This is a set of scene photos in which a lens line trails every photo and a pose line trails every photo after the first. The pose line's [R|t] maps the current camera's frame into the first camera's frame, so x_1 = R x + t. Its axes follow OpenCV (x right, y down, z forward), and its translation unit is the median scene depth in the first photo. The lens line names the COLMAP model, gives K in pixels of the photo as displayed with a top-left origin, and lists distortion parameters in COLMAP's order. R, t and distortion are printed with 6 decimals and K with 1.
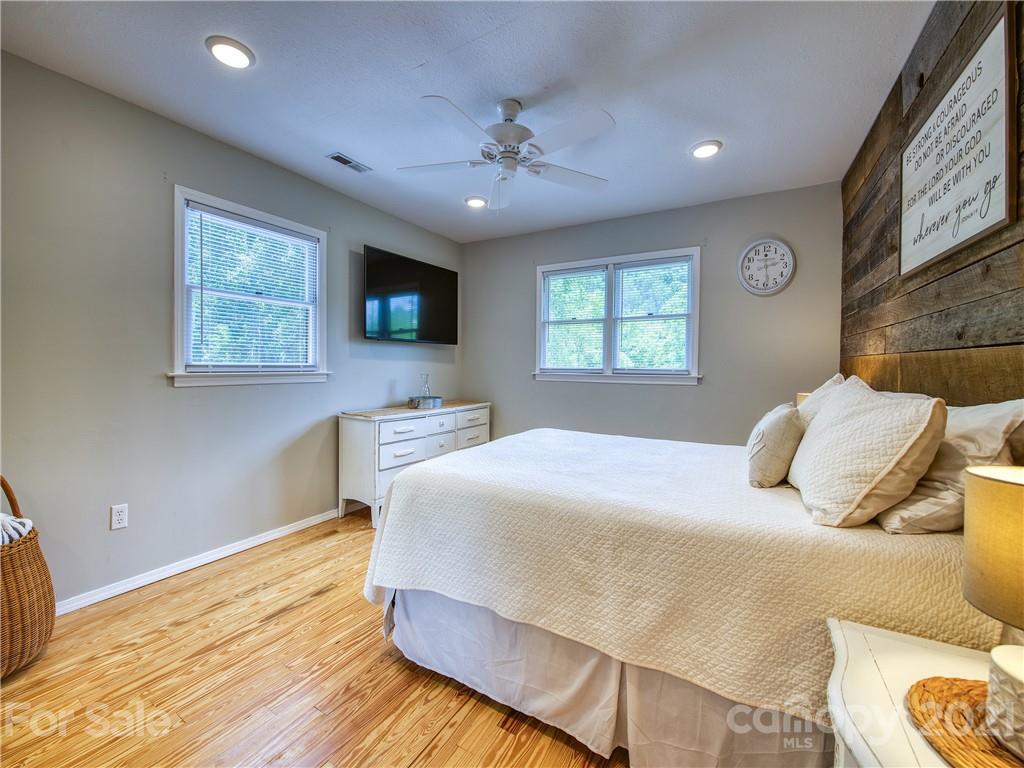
lens RADIAL K [[414.9, 0, 511.2], [0, 414.9, 379.4], [0, 0, 1]] dist [-0.018234, -0.000543]
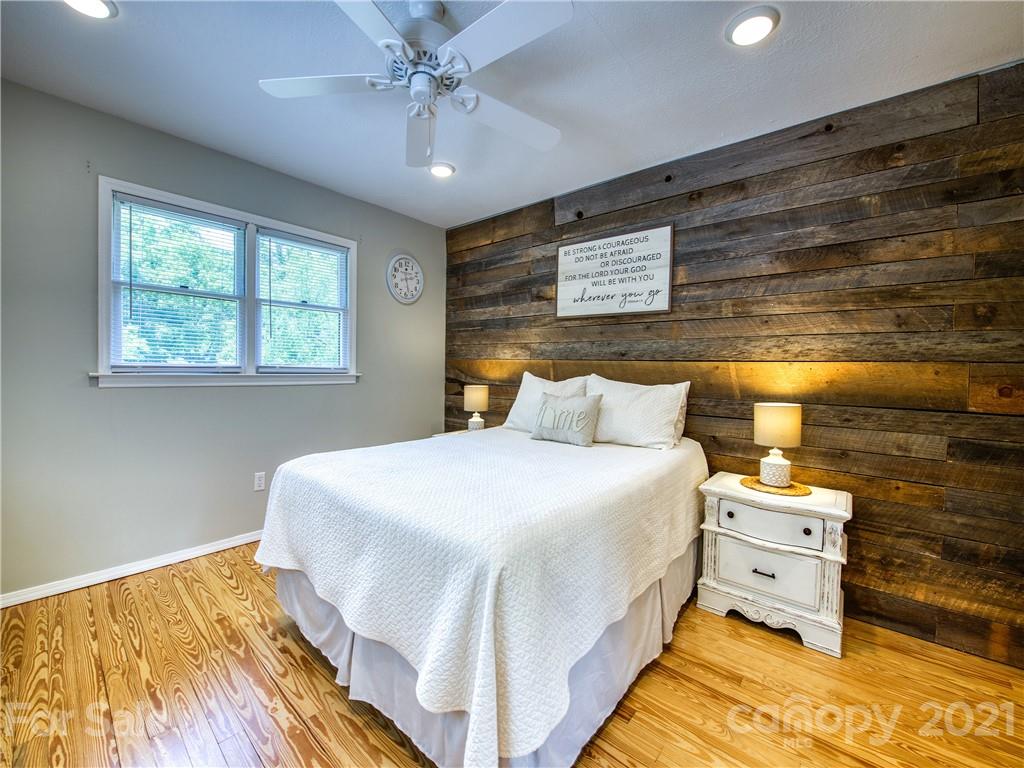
lens RADIAL K [[414.9, 0, 511.2], [0, 414.9, 379.4], [0, 0, 1]] dist [-0.018234, -0.000543]
pose [[0.171377, -0.030239, 0.984741, -0.440290], [0.014665, 0.999496, 0.028140, -0.017810], [-0.985096, 0.009618, 0.171734, 0.457771]]
